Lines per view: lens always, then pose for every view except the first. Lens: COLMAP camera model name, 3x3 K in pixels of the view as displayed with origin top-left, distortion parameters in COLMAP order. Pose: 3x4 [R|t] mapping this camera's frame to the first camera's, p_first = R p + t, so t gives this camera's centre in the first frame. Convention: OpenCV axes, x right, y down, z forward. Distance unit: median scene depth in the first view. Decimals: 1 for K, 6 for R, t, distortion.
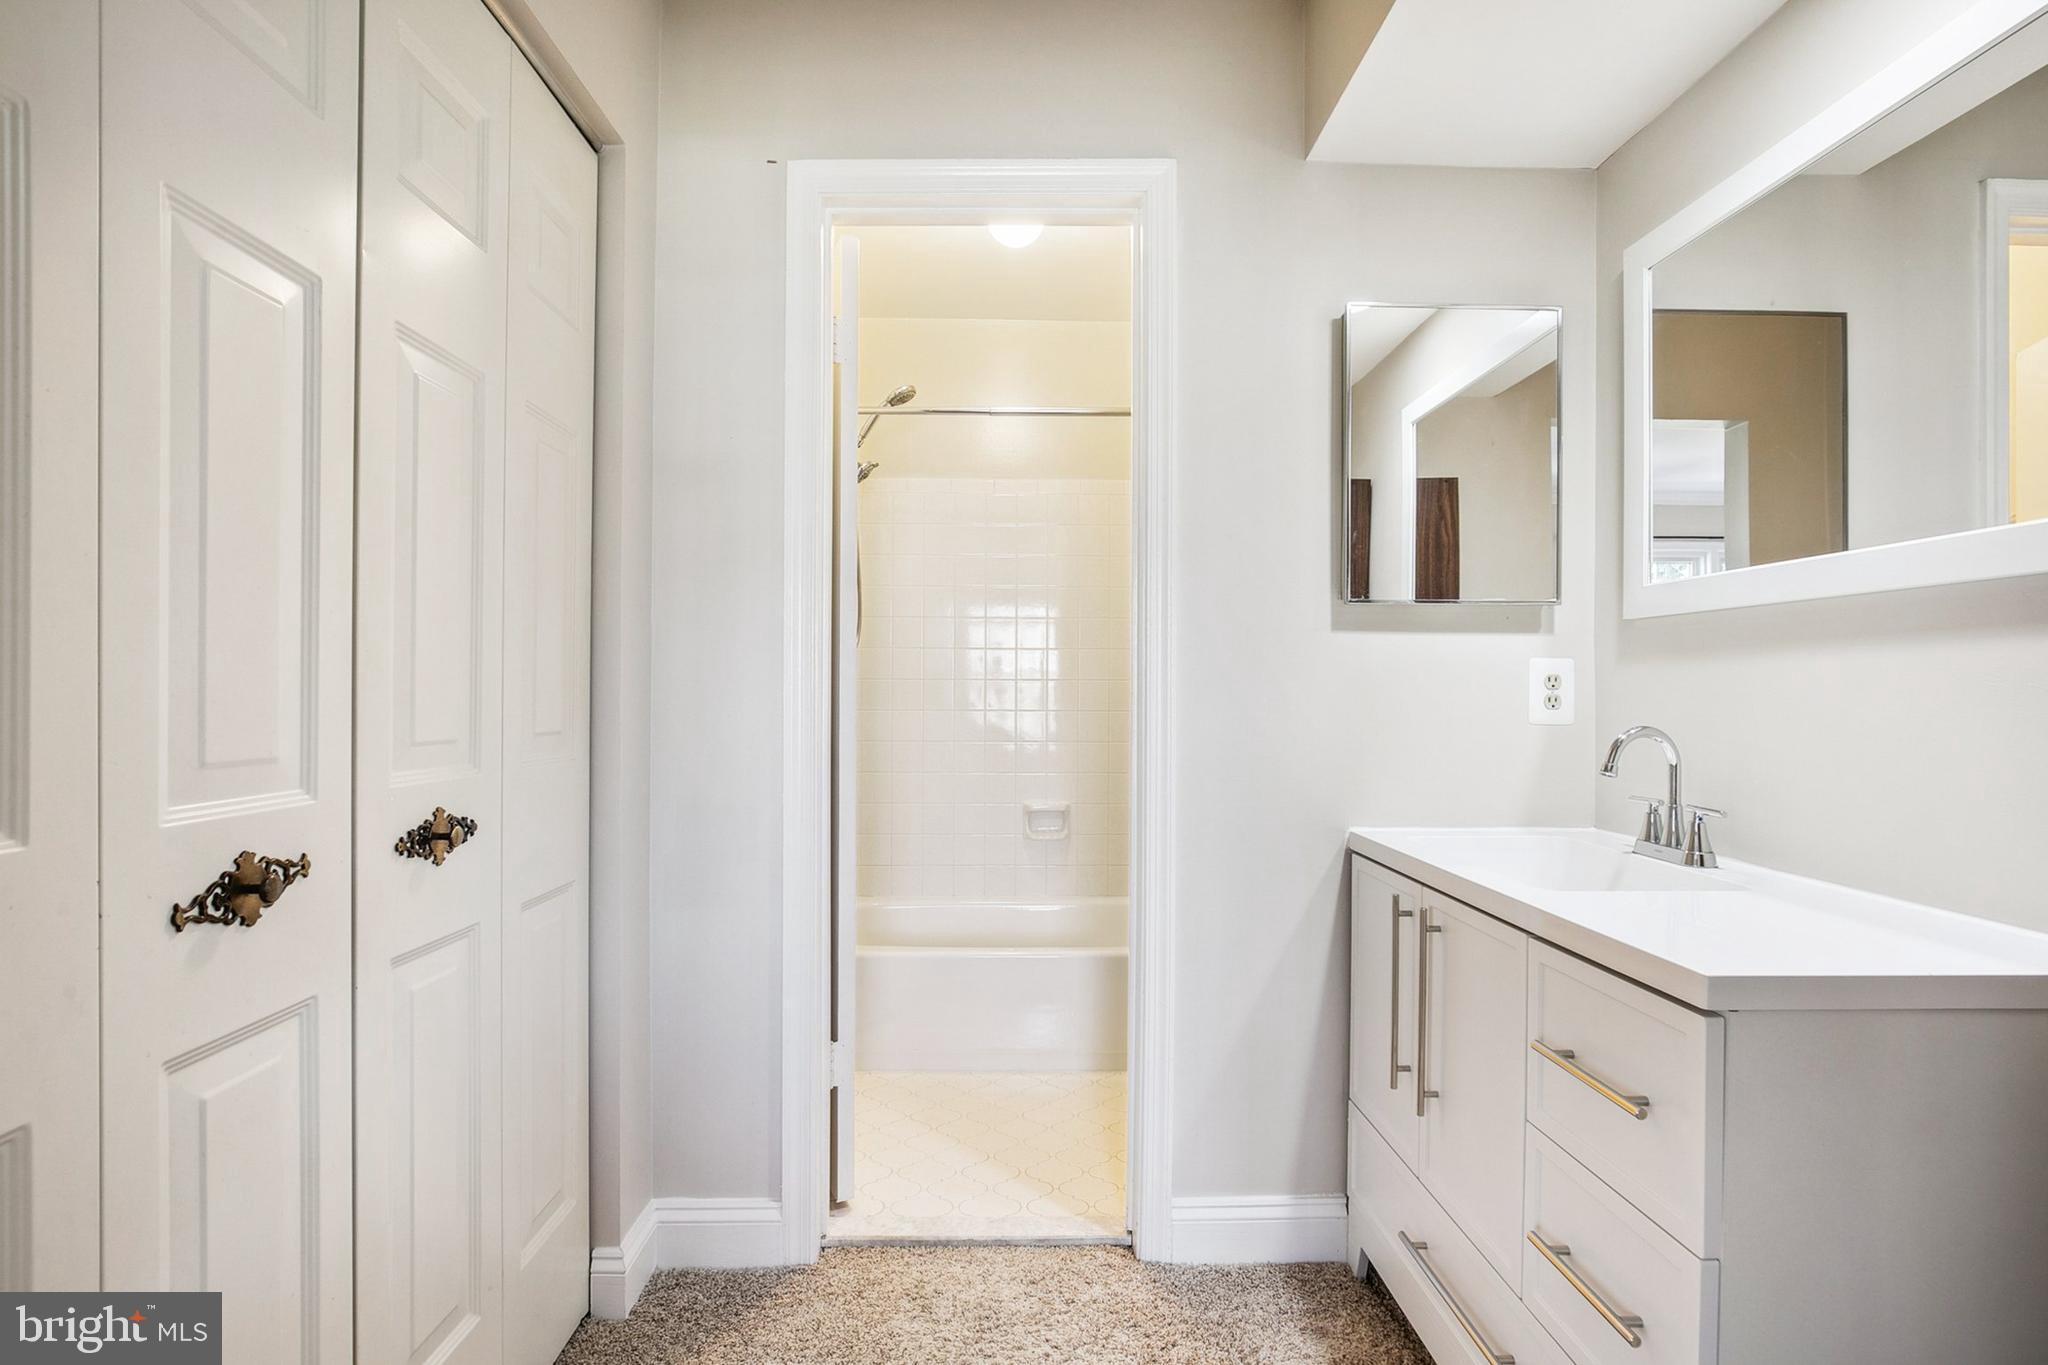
lens RADIAL K [[964.8, 0, 1024.0], [0, 964.8, 682.5], [0, 0, 1]] dist [-0.030255, 0.007754]
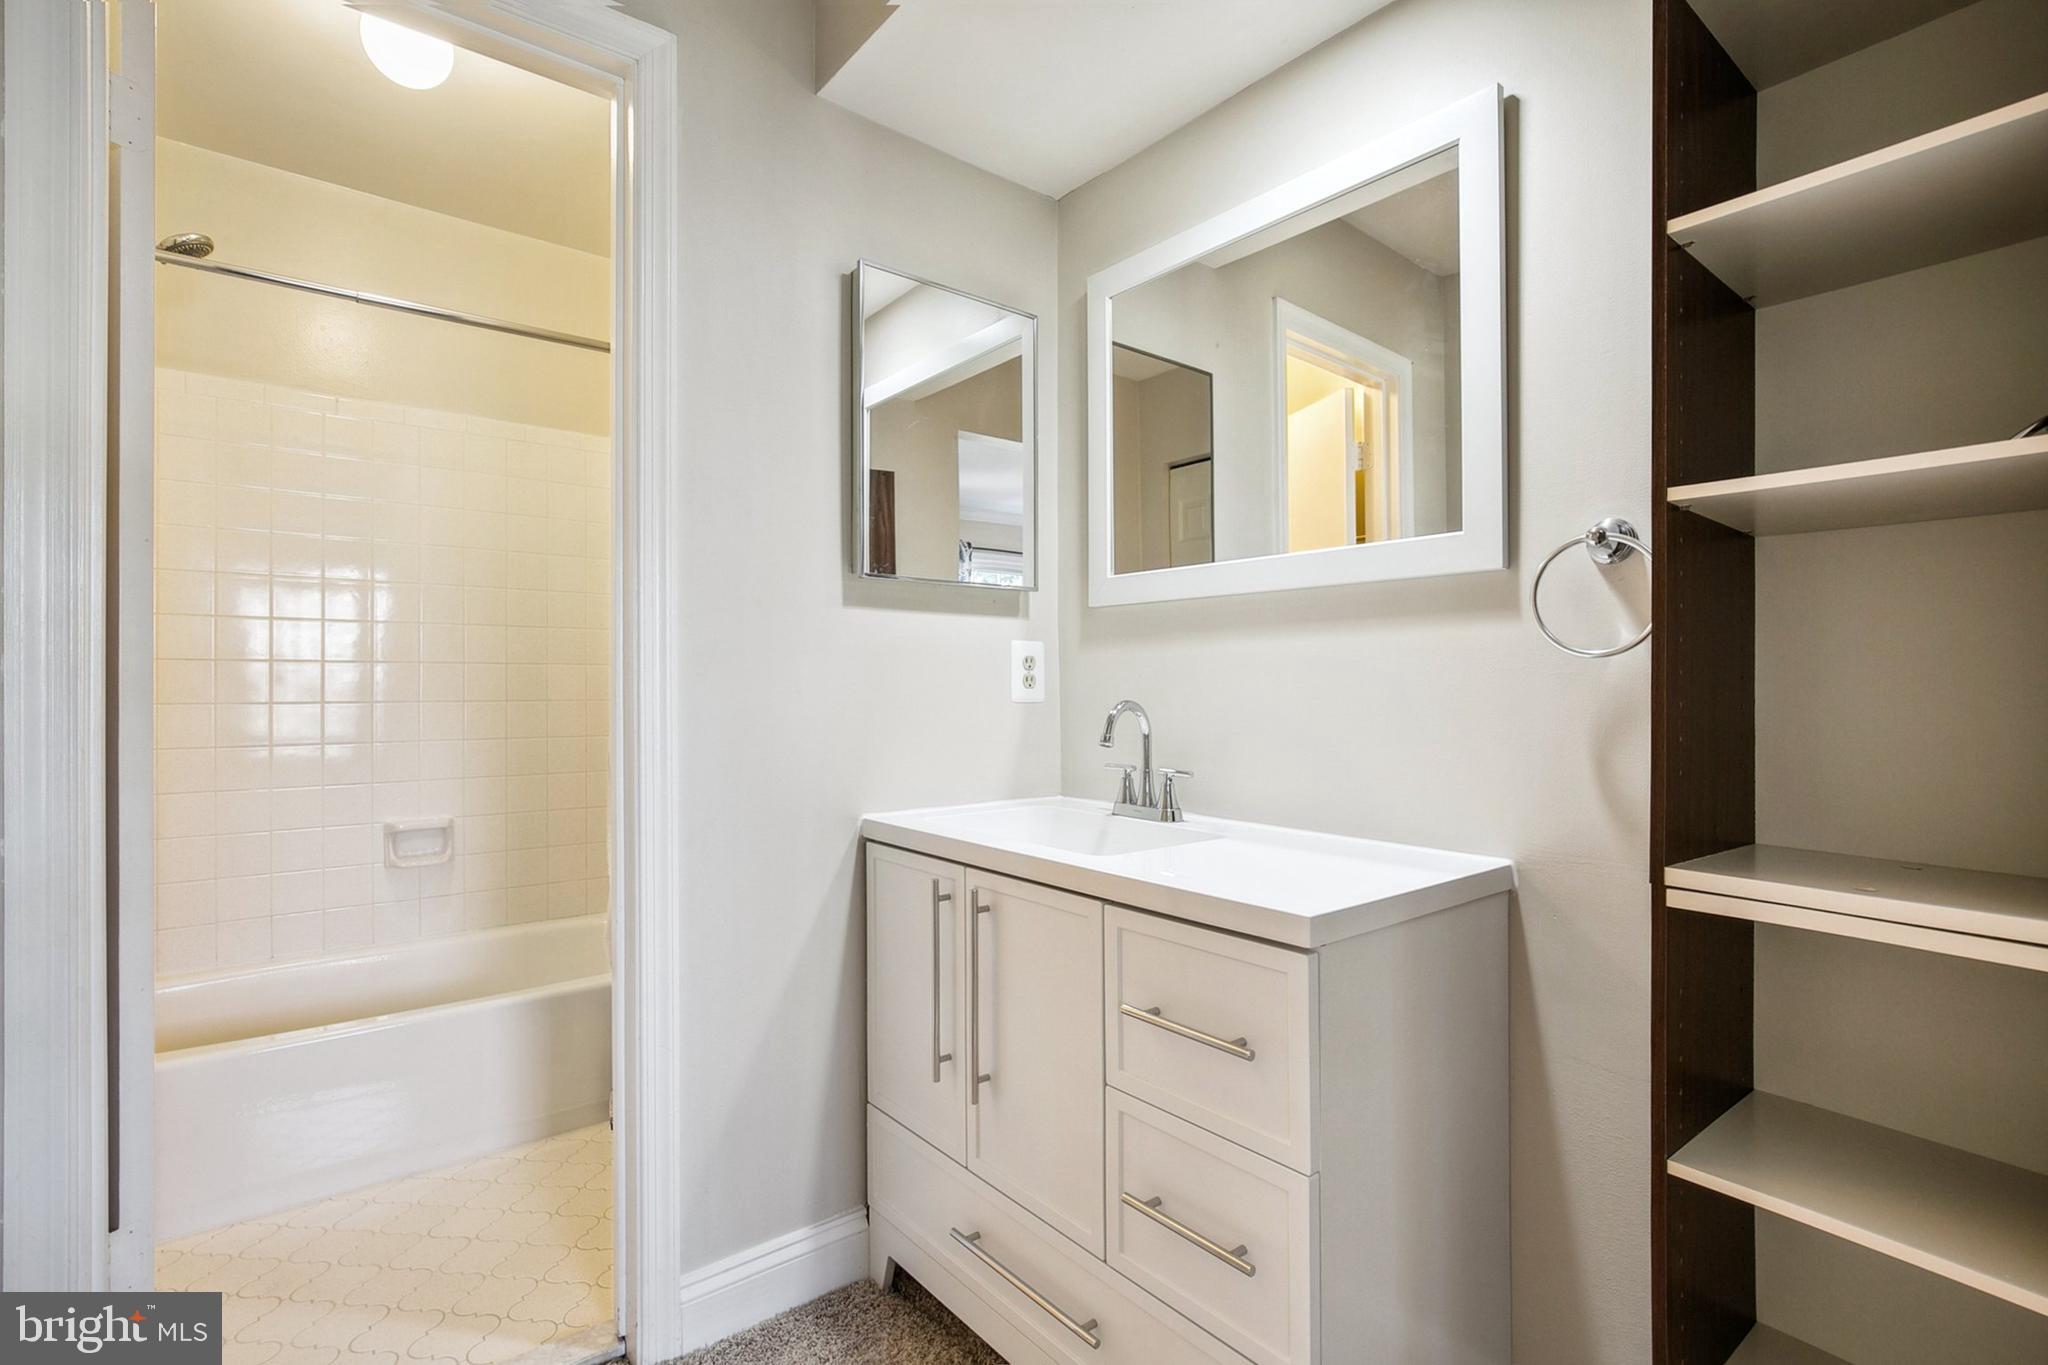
lens RADIAL K [[937.0, 0, 1016.1], [0, 937.0, 680.4], [0, 0, 1]] dist [-0.027145, 0.008497]
pose [[0.787707, 0.000247, 0.616050, -0.111857], [-0.001737, 0.999997, 0.001820, 0.017952], [-0.616048, -0.002503, 0.787705, 0.189433]]
